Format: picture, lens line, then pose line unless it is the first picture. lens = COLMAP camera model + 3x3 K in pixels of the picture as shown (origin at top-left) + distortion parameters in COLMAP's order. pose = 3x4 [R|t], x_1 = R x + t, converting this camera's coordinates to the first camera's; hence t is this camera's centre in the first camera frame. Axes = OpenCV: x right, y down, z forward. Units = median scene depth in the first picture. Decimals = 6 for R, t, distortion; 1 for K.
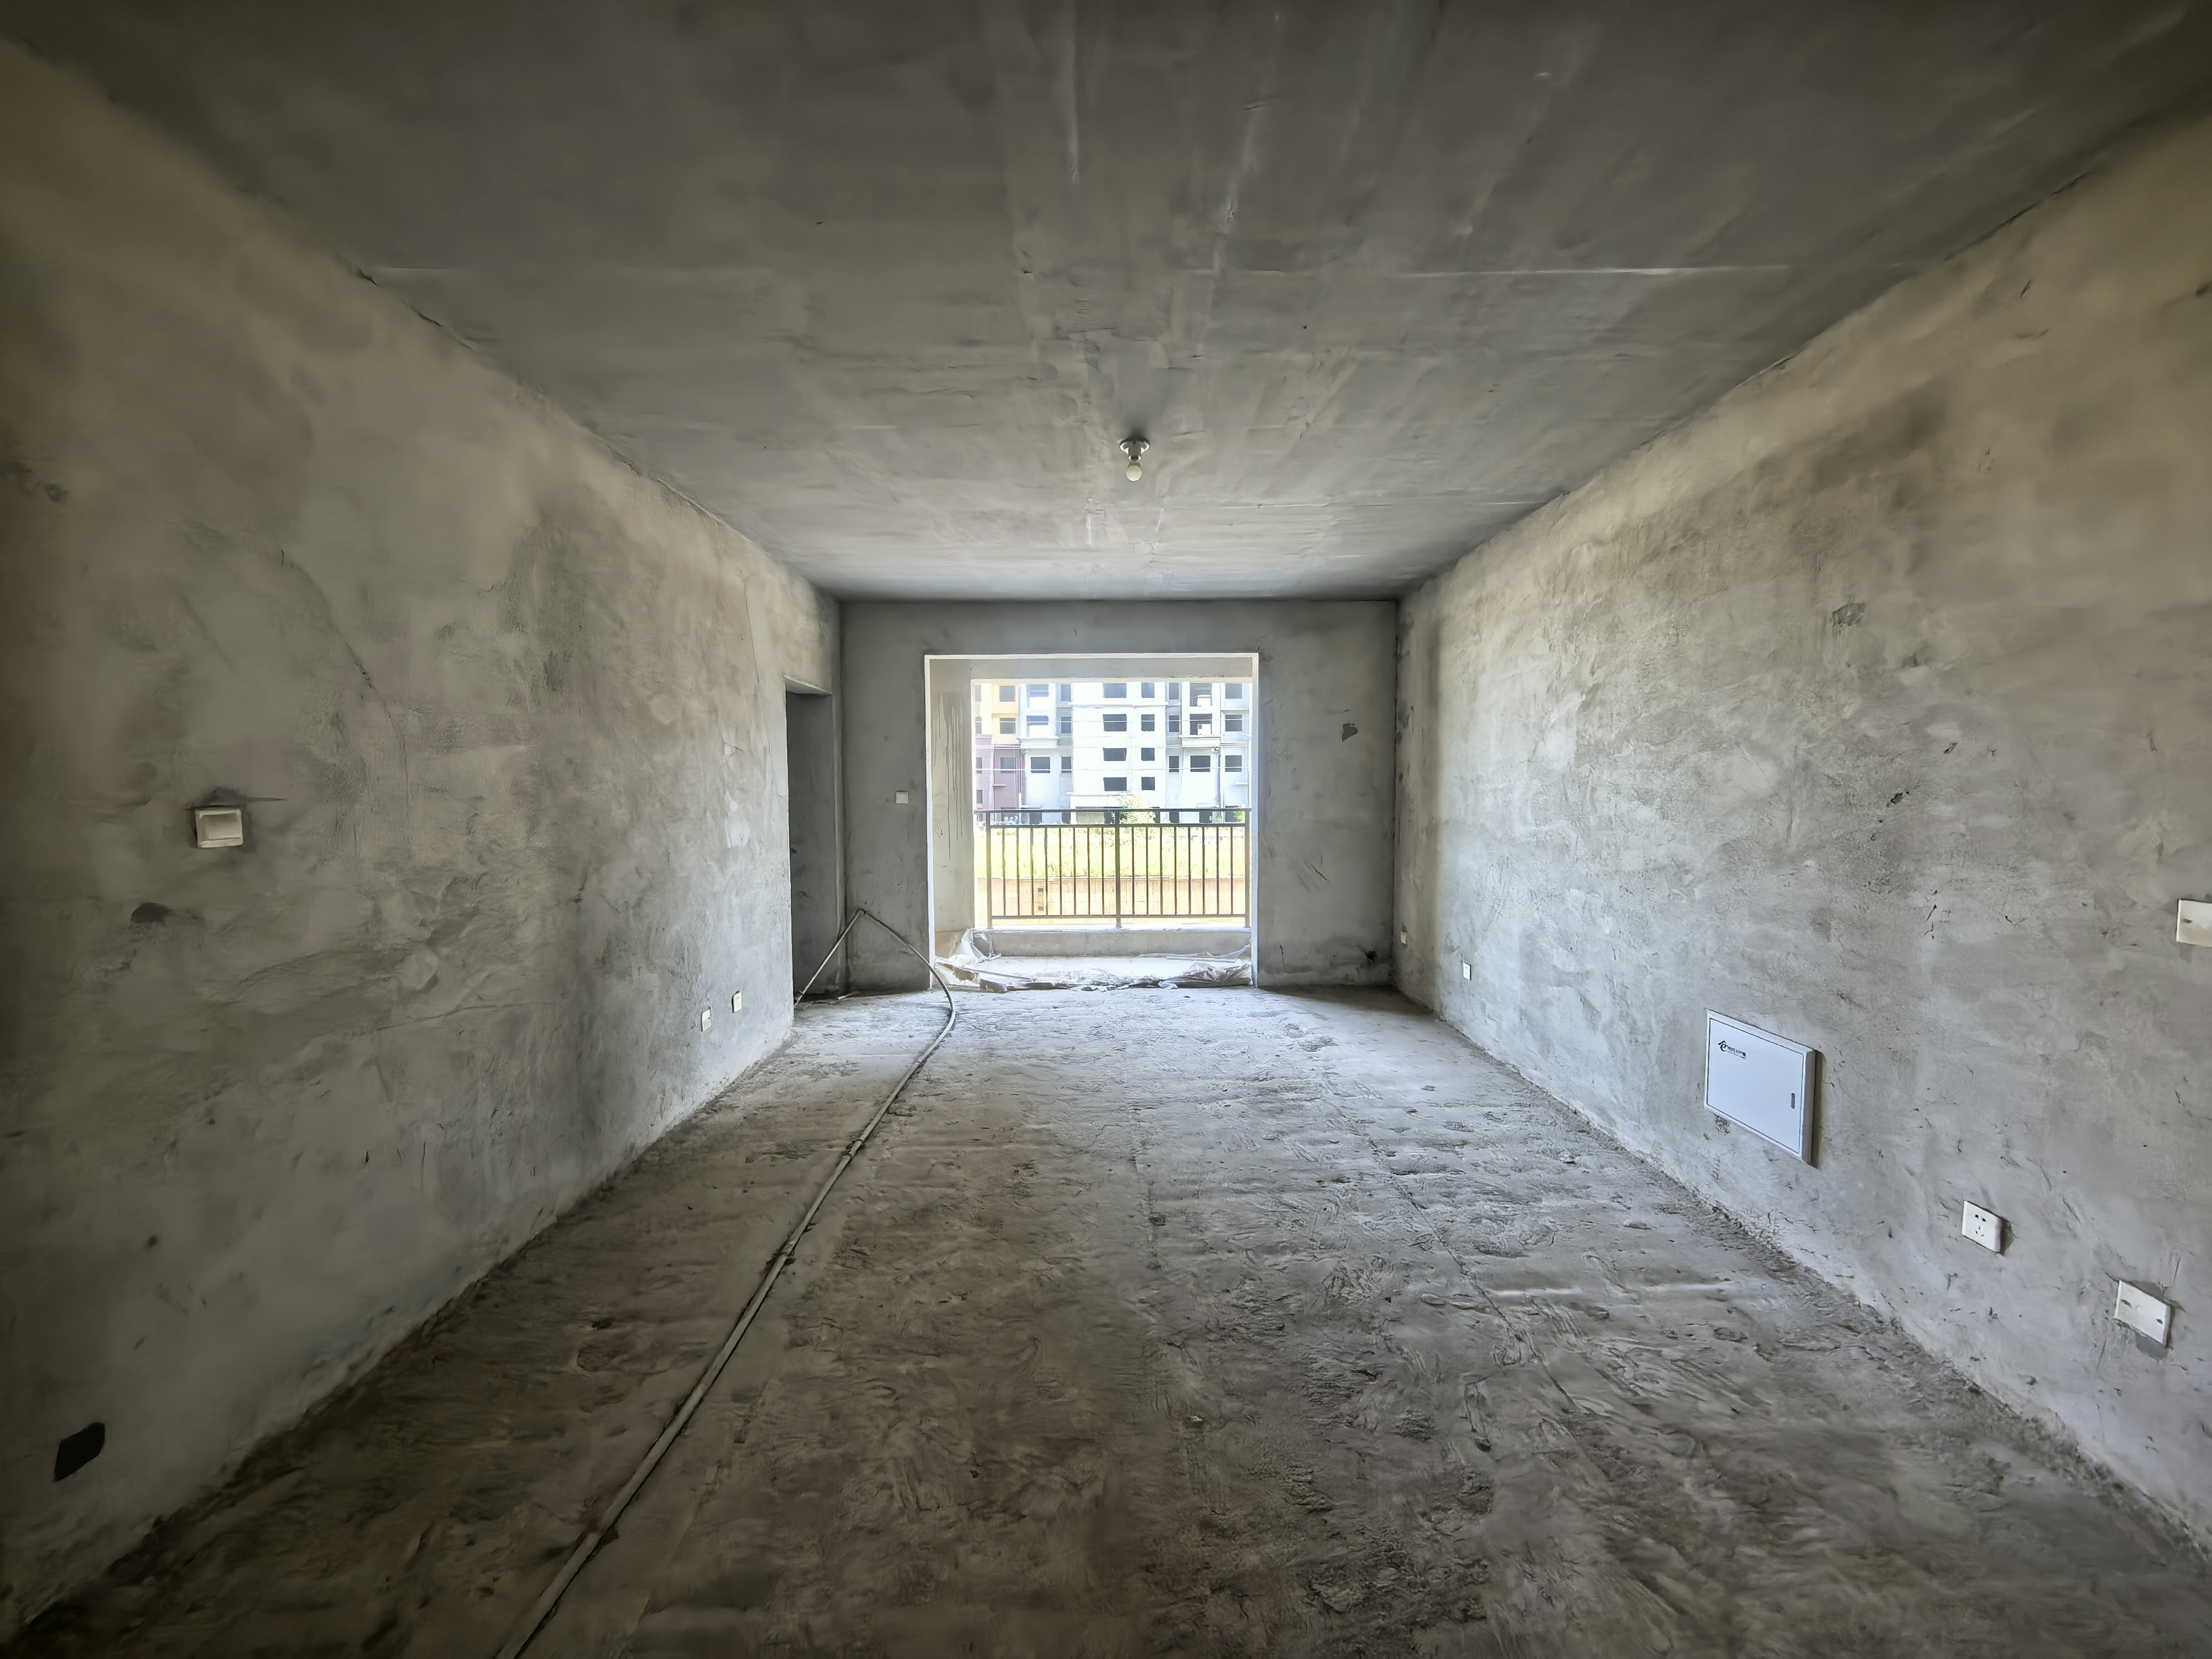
lens RADIAL K [[860.1, 0, 1106.0], [0, 860.1, 829.5], [0, 0, 1]] dist [0.010157, -0.002807]
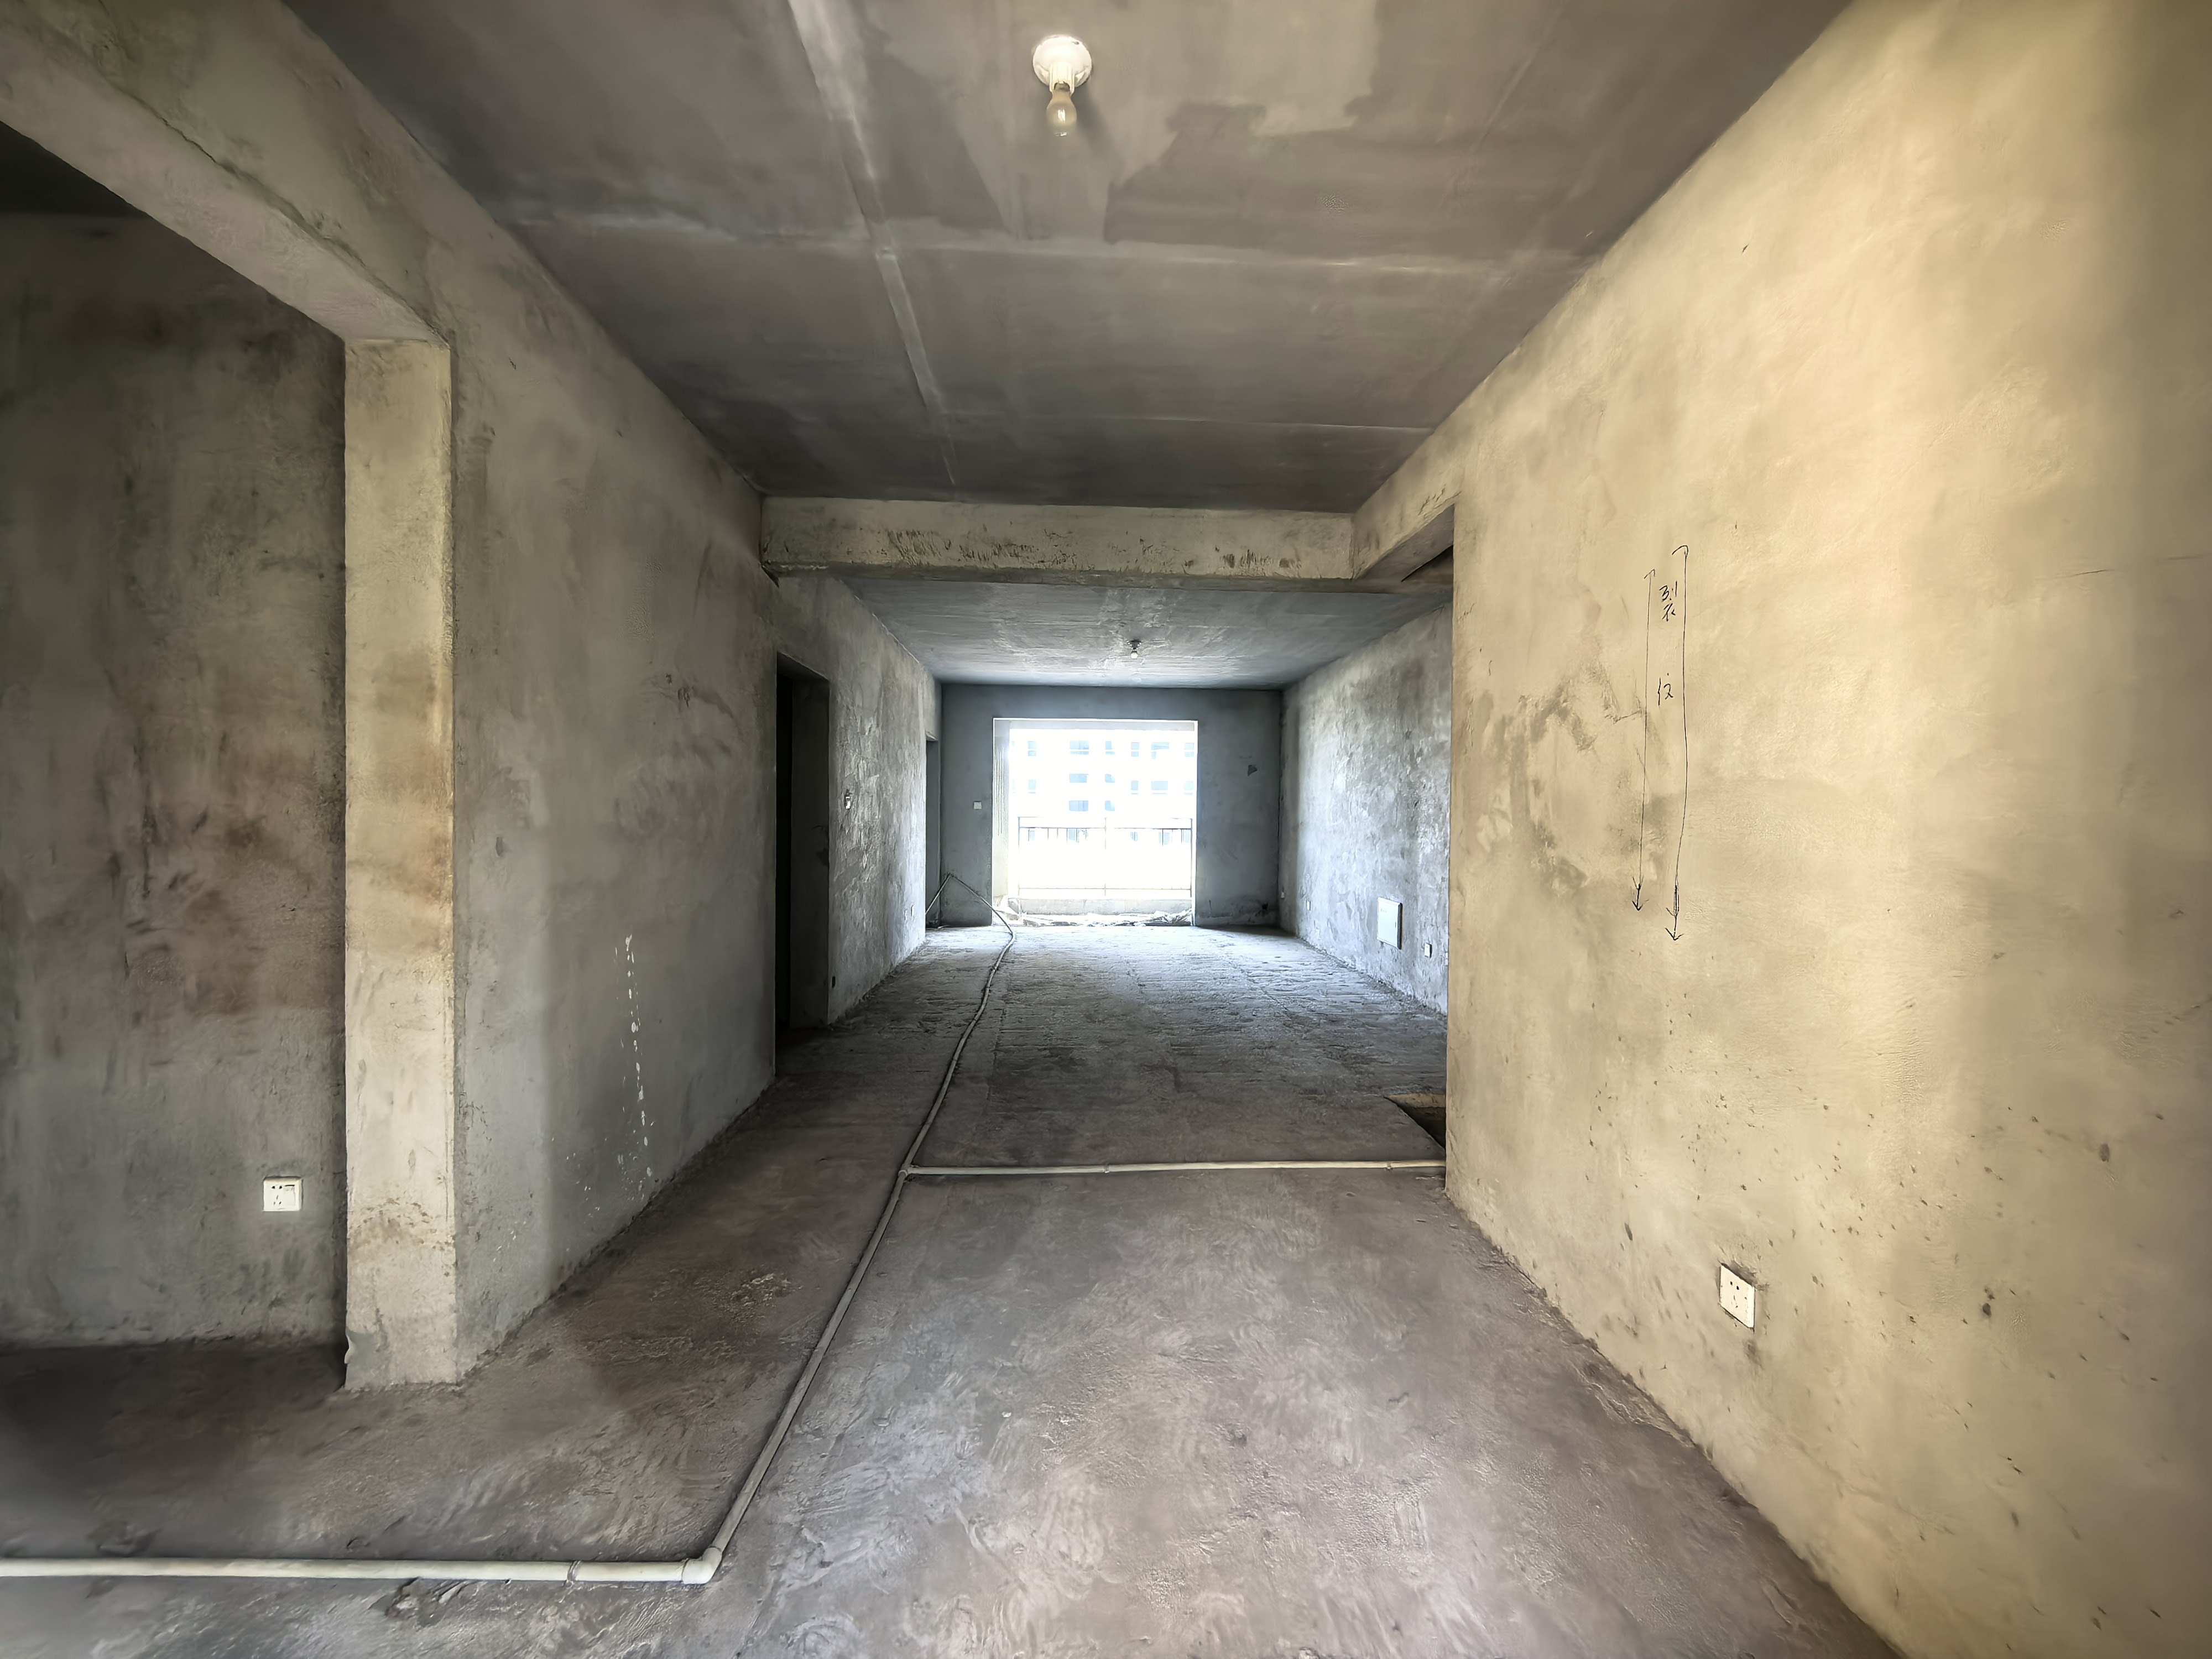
lens RADIAL K [[860.1, 0, 1106.0], [0, 860.1, 829.5], [0, 0, 1]] dist [0.010157, -0.002807]
pose [[0.998699, 0.014891, 0.048777, -0.085475], [-0.013591, 0.999546, -0.026893, 0.056254], [-0.049155, 0.026195, 0.998448, -0.722253]]
